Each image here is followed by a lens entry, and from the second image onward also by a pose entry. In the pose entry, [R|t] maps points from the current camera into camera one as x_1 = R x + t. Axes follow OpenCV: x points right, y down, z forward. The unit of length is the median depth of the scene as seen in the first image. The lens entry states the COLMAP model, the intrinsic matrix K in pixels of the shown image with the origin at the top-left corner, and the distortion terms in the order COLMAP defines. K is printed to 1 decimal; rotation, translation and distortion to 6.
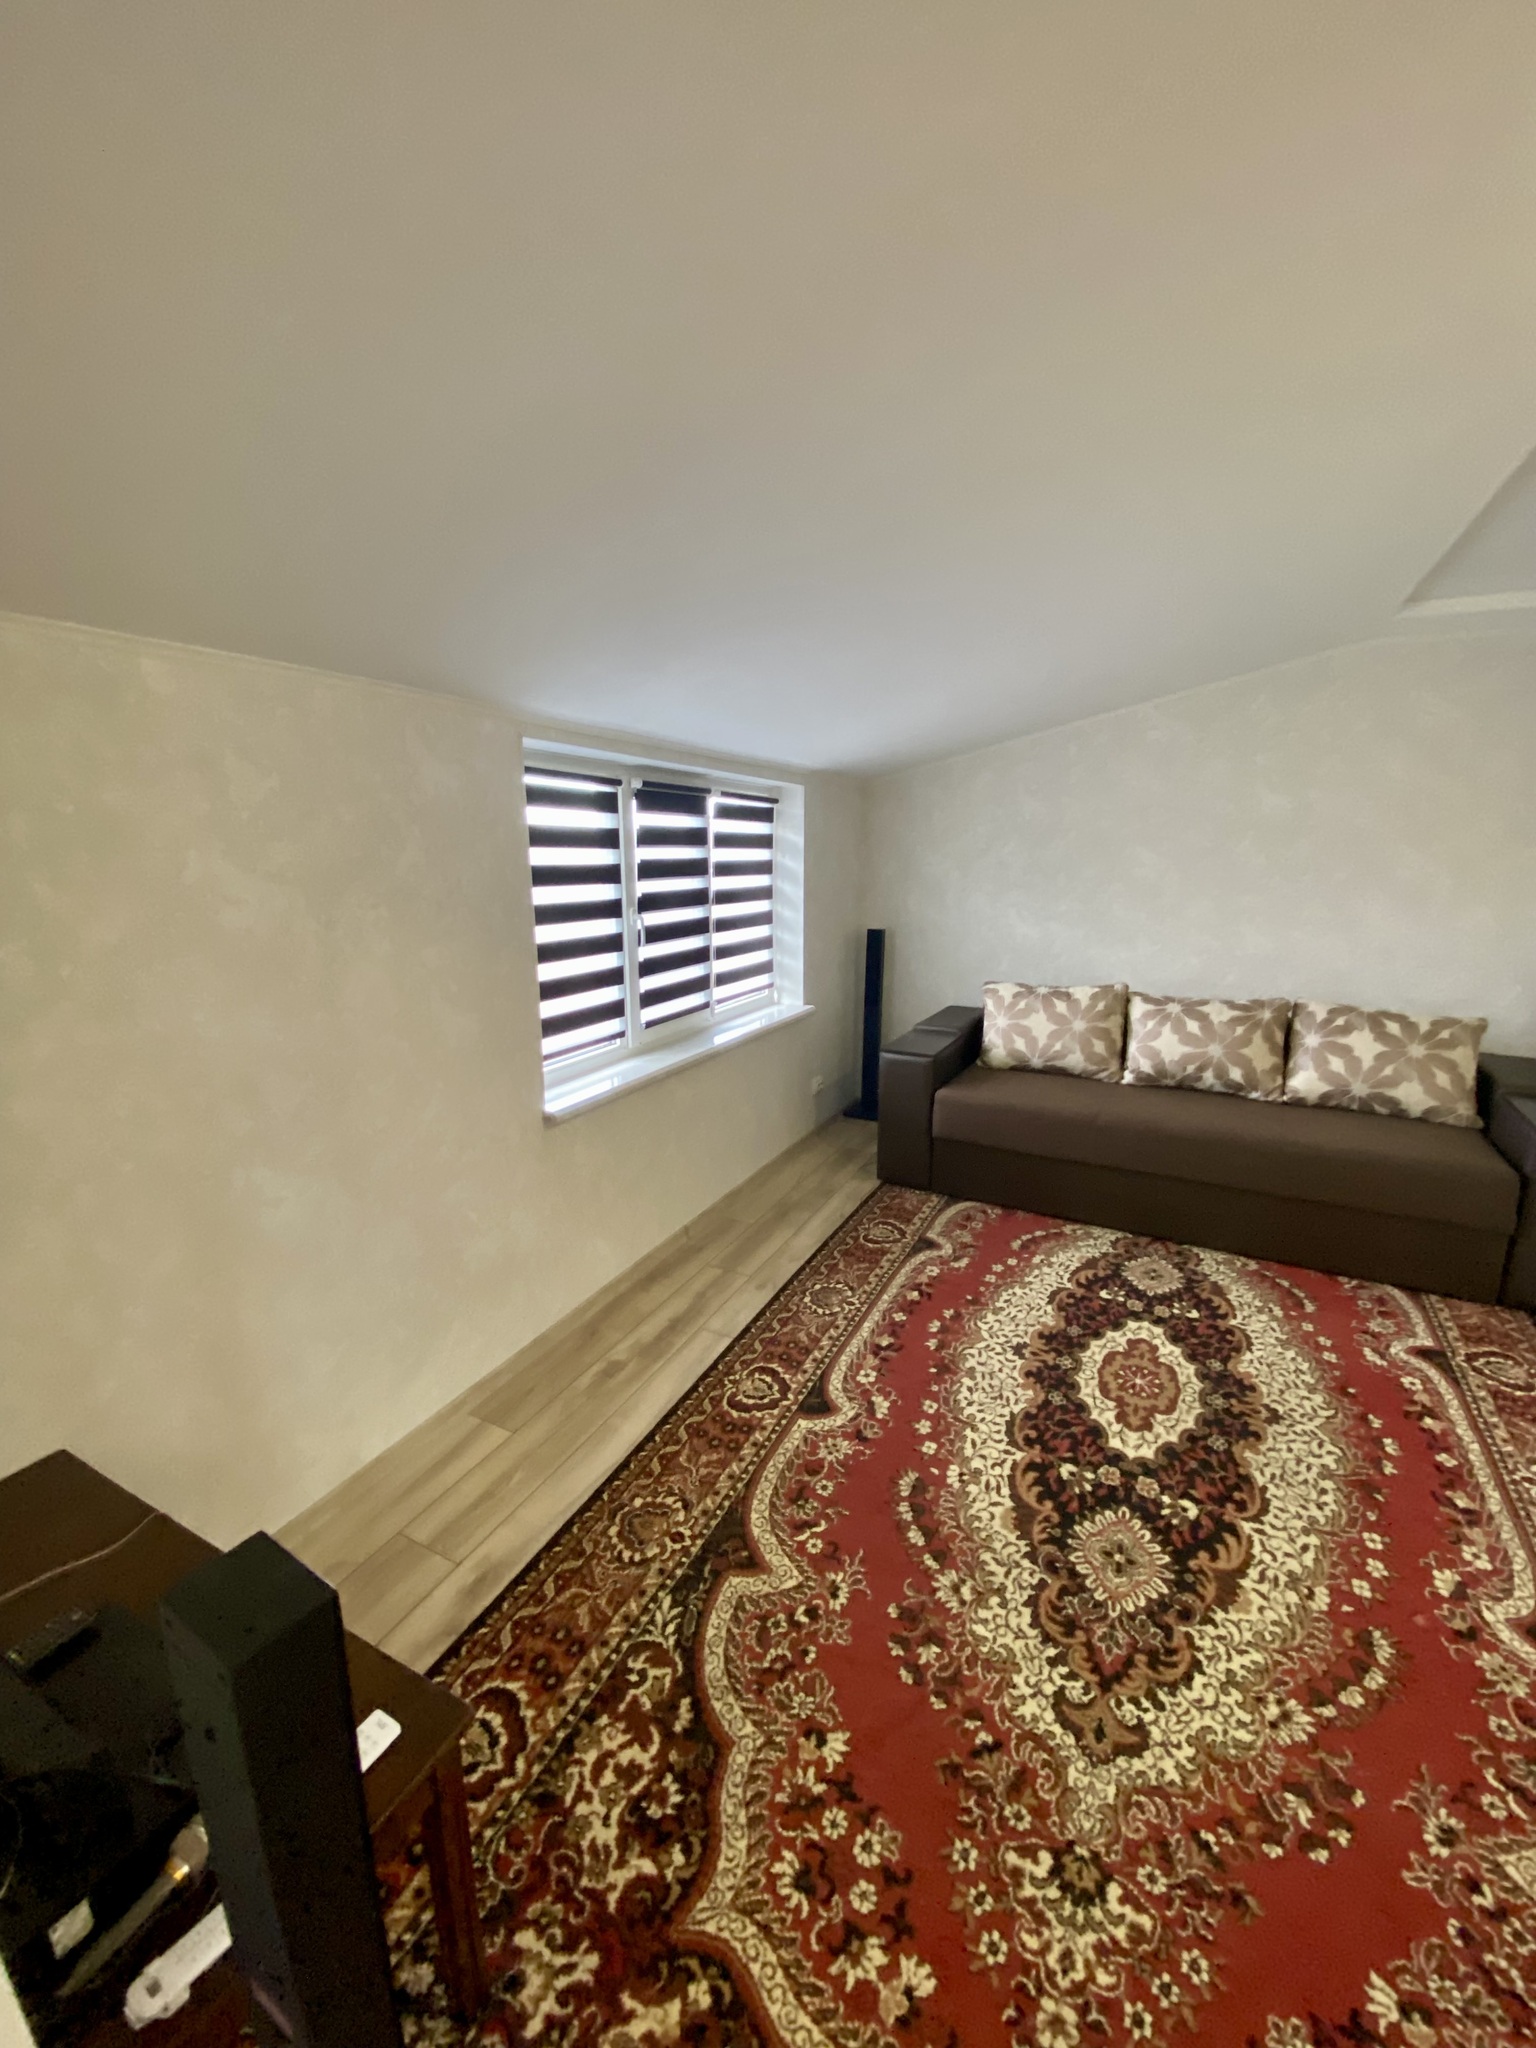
lens RADIAL K [[819.3, 0, 767.1], [0, 819.3, 1015.5], [0, 0, 1]] dist [0.021162, -0.021623]
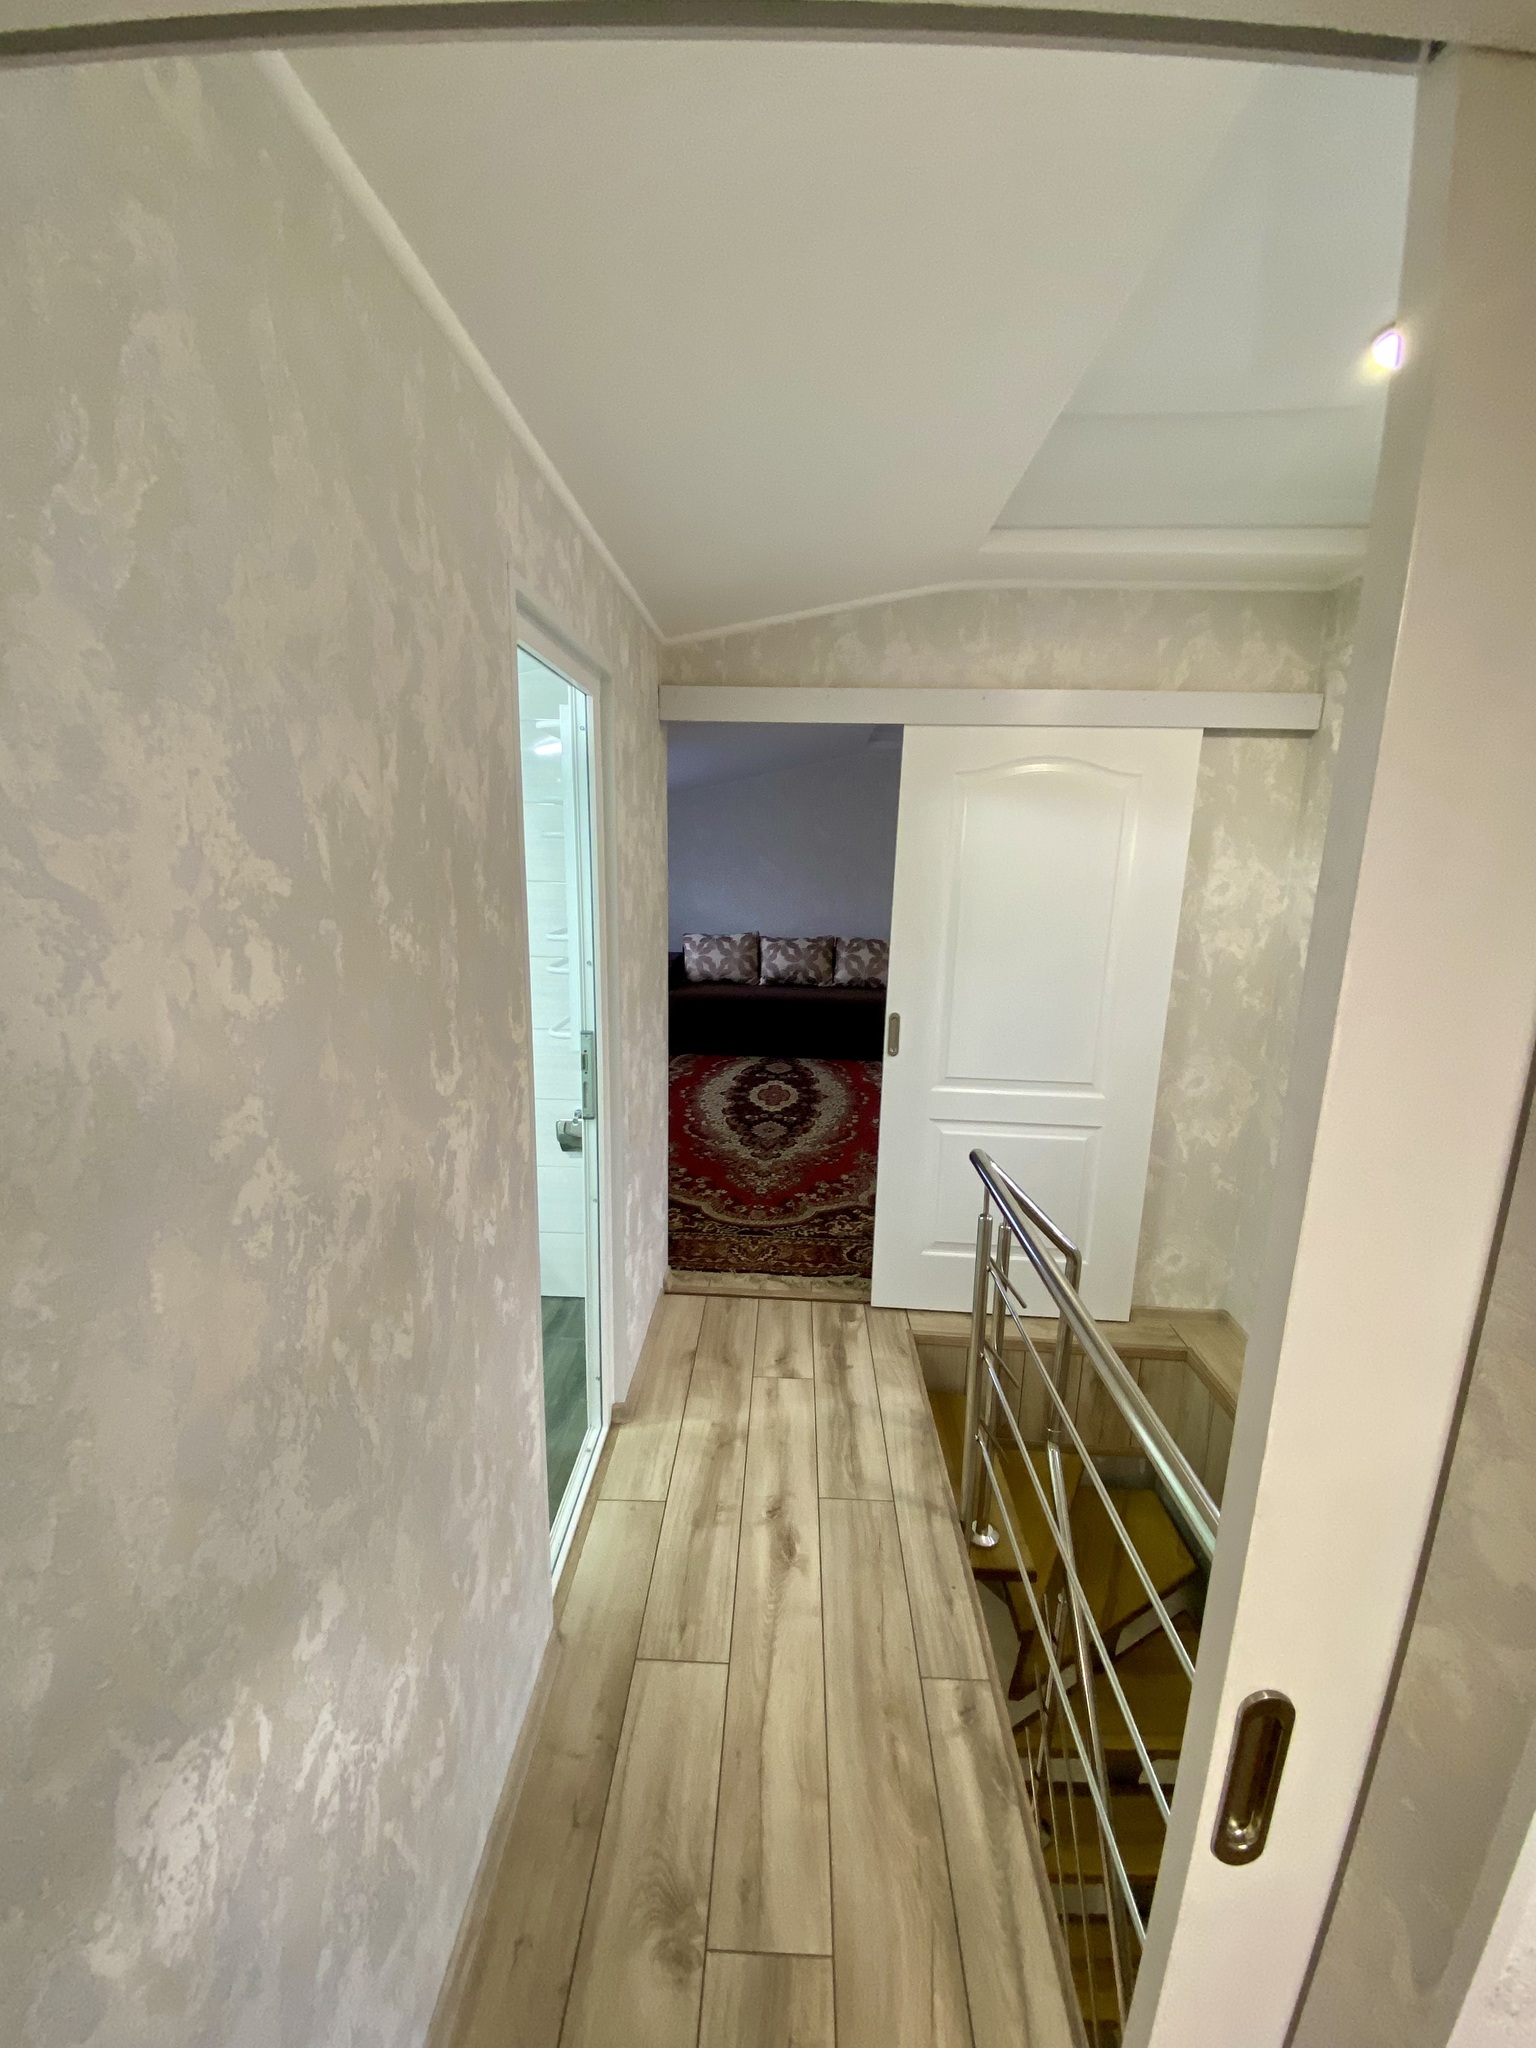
lens RADIAL K [[819.3, 0, 767.1], [0, 819.3, 1015.5], [0, 0, 1]] dist [0.021162, -0.021623]
pose [[0.910905, -0.060617, 0.408140, -0.433955], [0.062321, 0.998014, 0.009134, 0.189314], [-0.407884, 0.017116, 0.912874, -0.967019]]
